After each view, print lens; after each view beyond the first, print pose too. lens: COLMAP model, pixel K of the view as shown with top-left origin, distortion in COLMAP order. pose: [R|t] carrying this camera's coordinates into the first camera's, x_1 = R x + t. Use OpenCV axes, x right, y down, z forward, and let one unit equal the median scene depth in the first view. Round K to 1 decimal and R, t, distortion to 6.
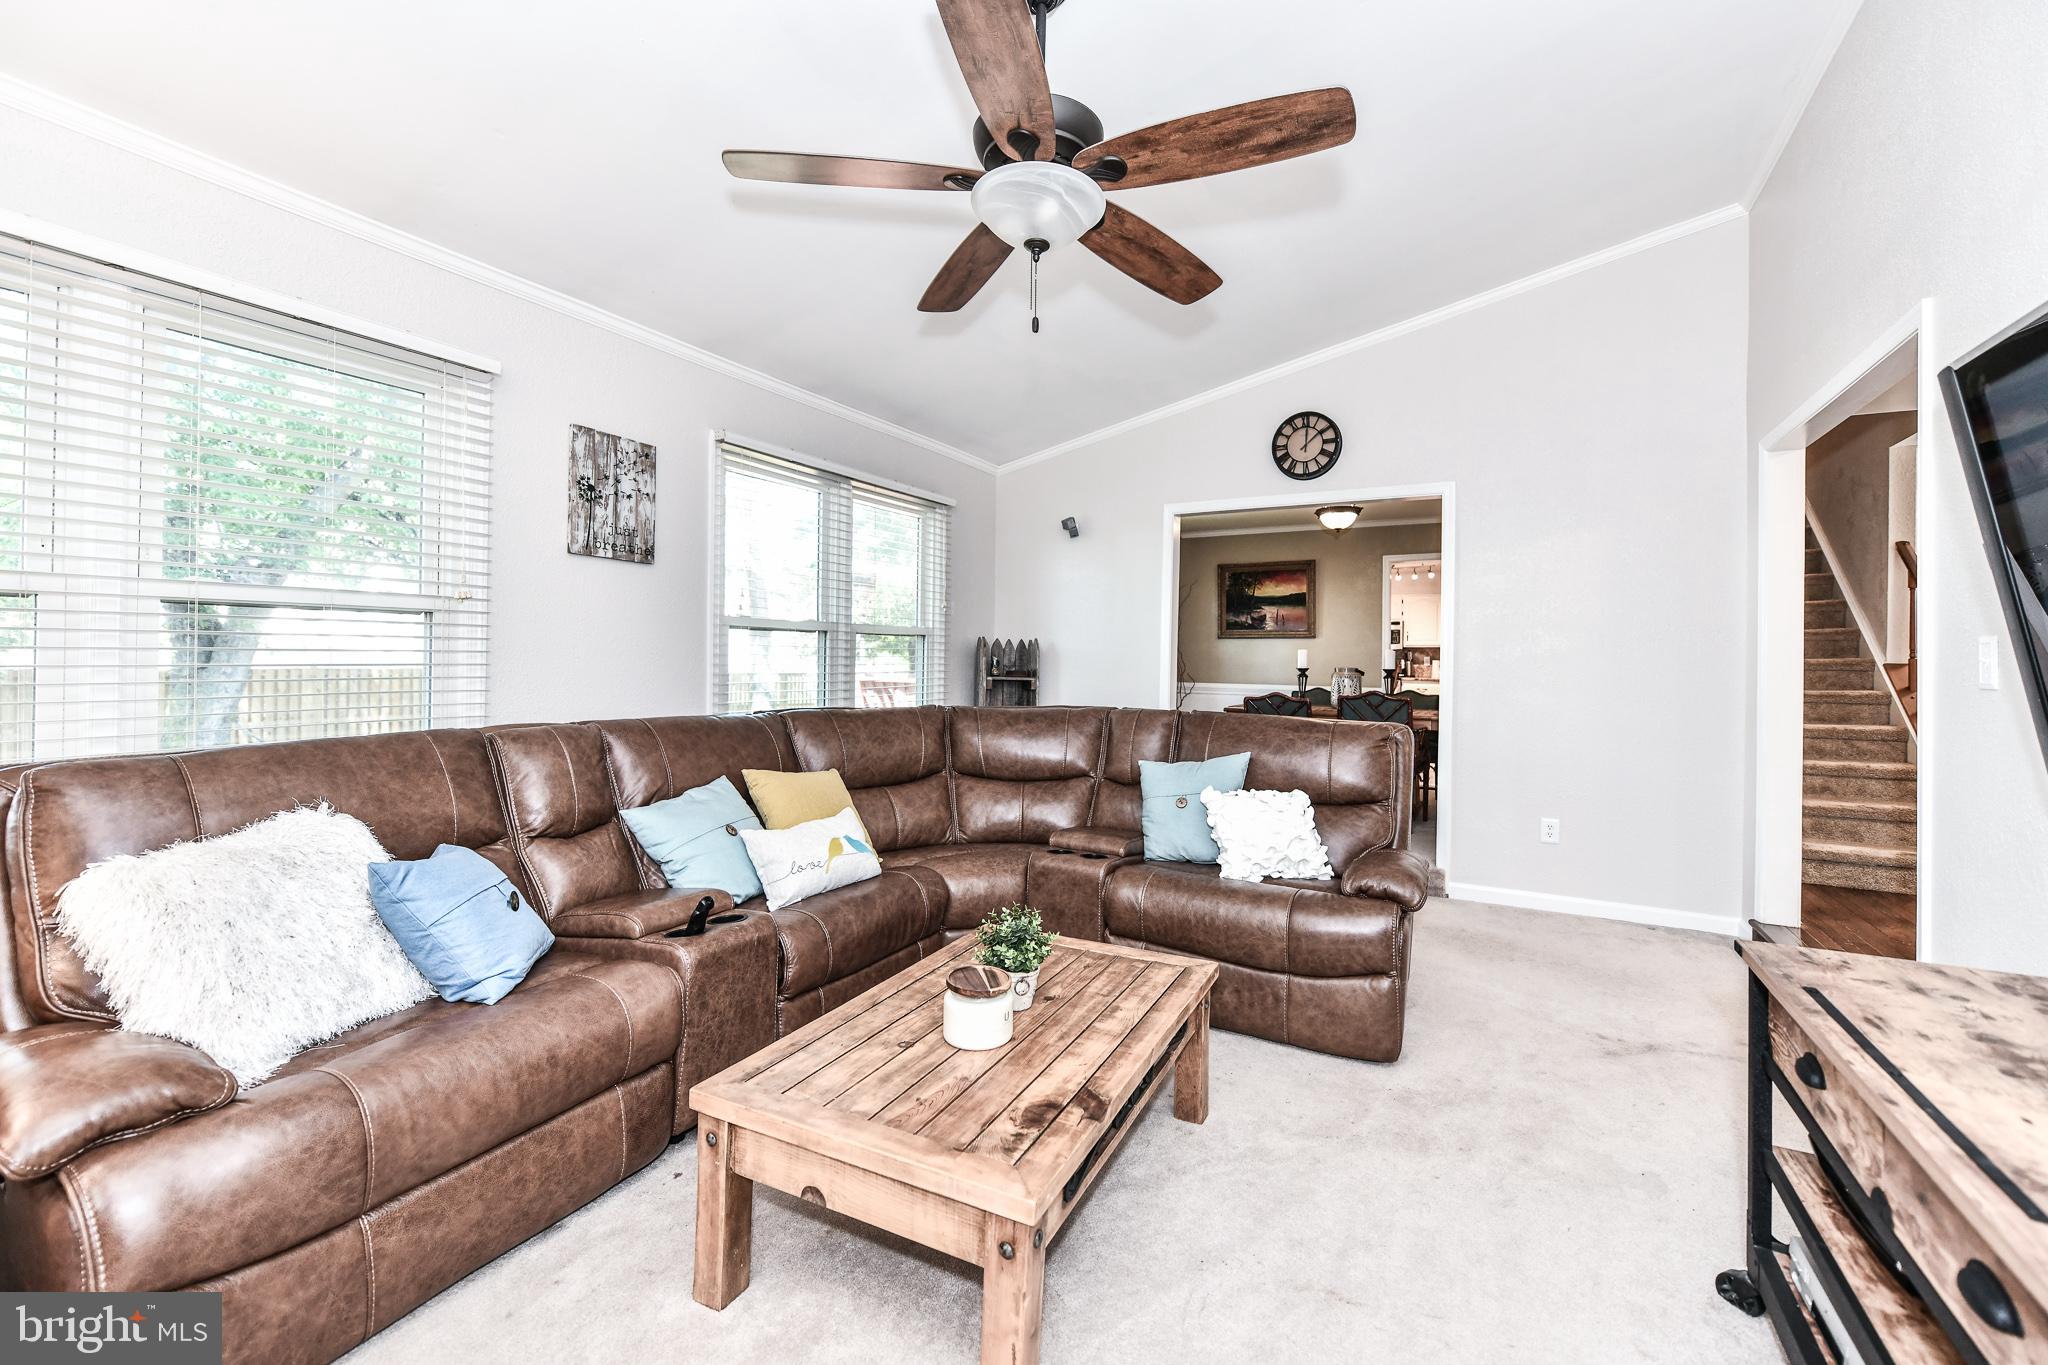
lens RADIAL K [[838.3, 0, 1025.7], [0, 838.3, 664.6], [0, 0, 1]] dist [0.009230, -0.000864]
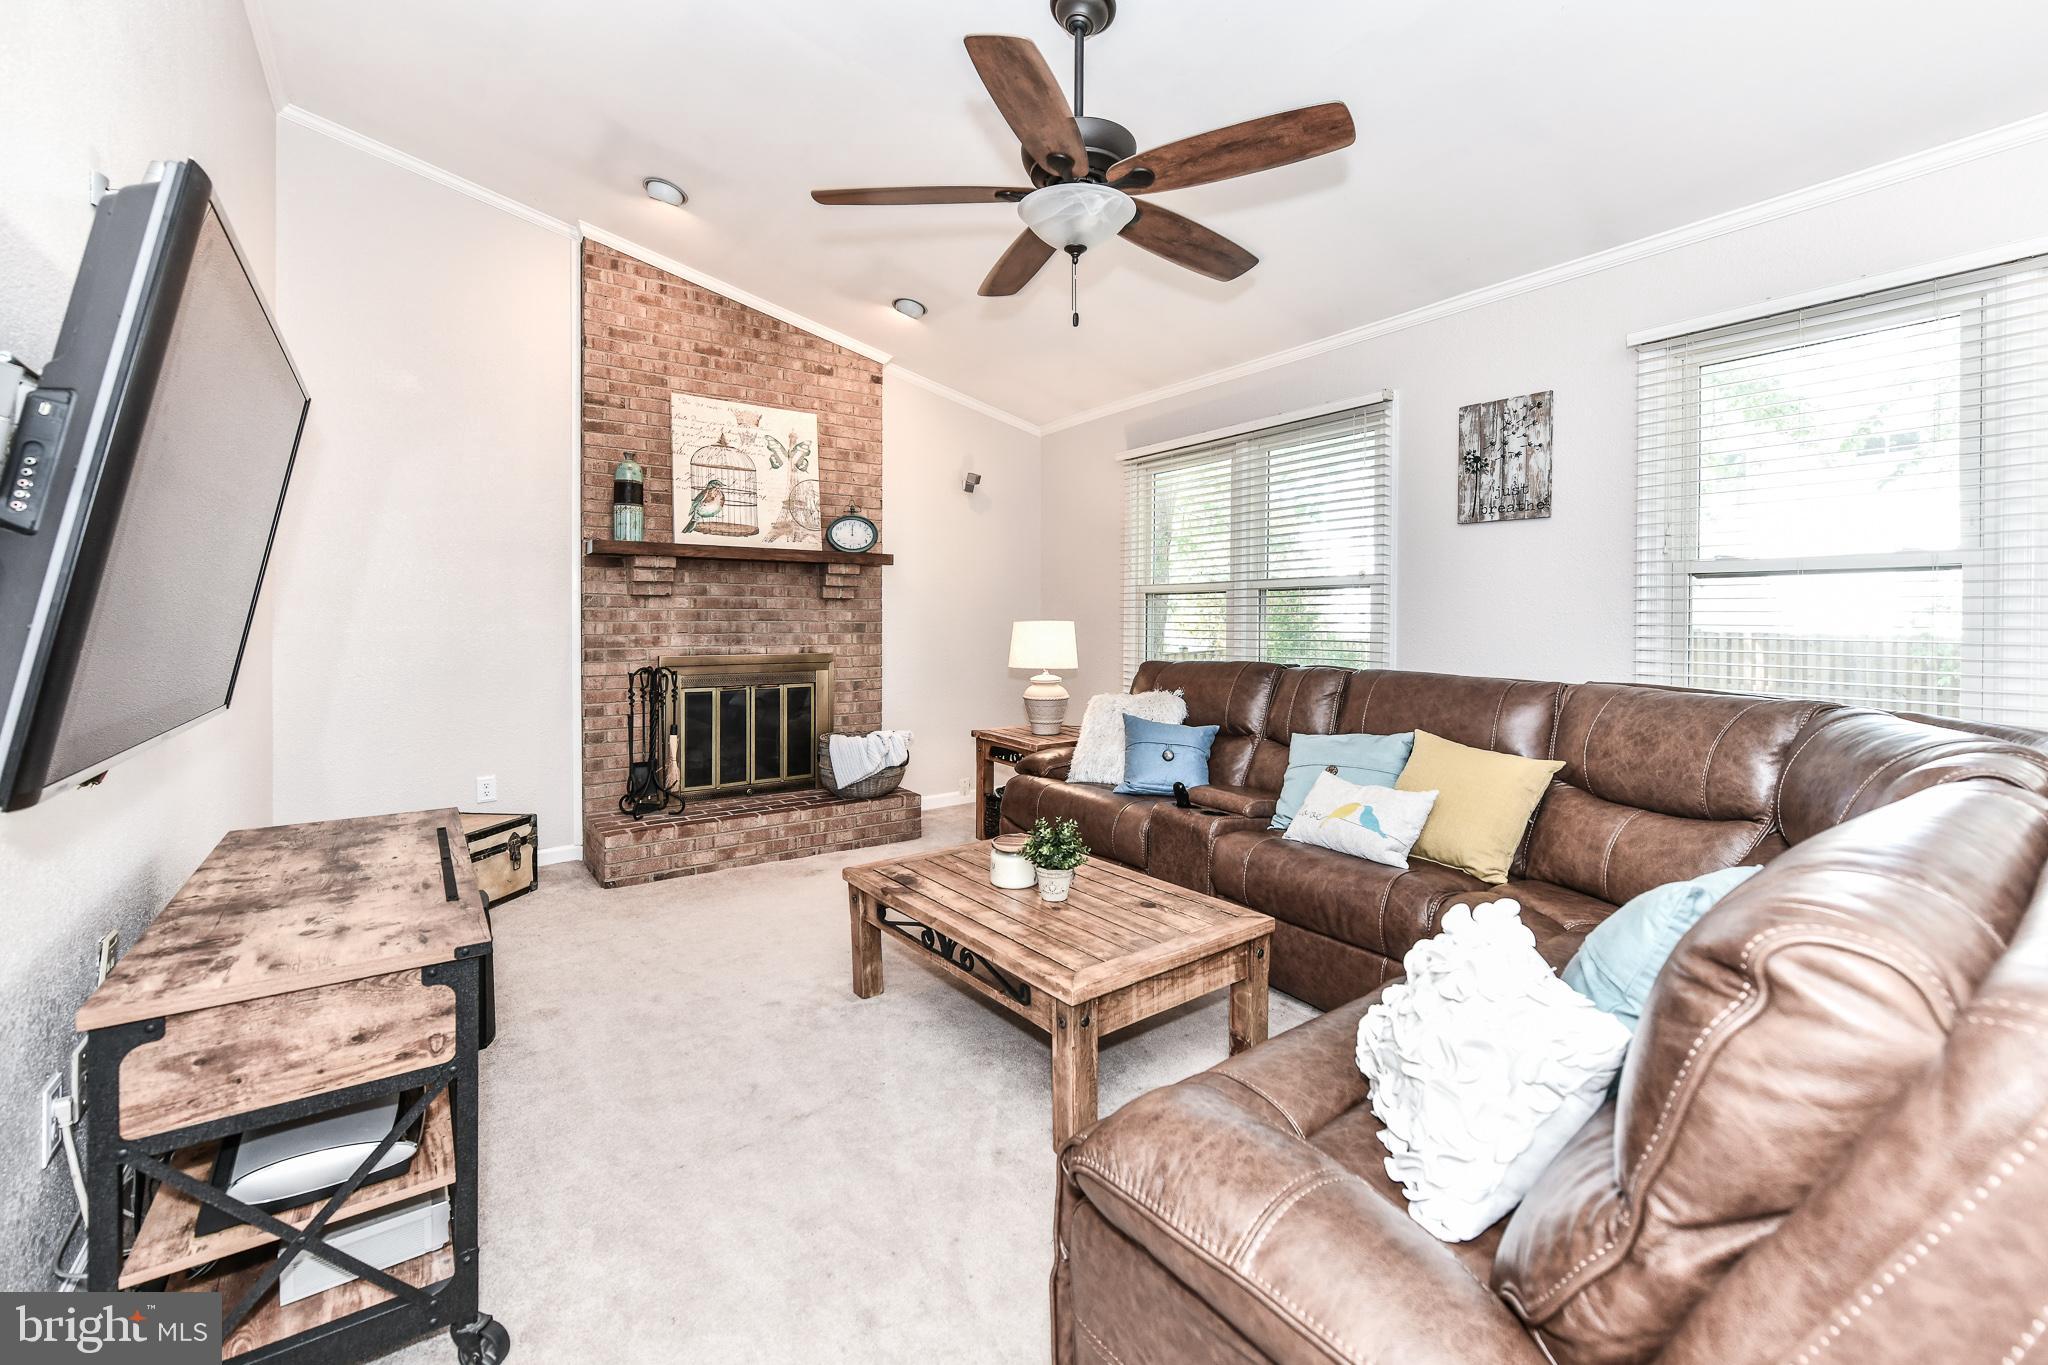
lens RADIAL K [[838.3, 0, 1018.8], [0, 838.3, 621.7], [0, 0, 1]] dist [0.009230, -0.000864]
pose [[-0.432474, -0.005114, -0.901632, 0.704031], [-0.014038, 0.999901, 0.001062, 0.004475], [0.901537, 0.013117, -0.432503, 0.939150]]
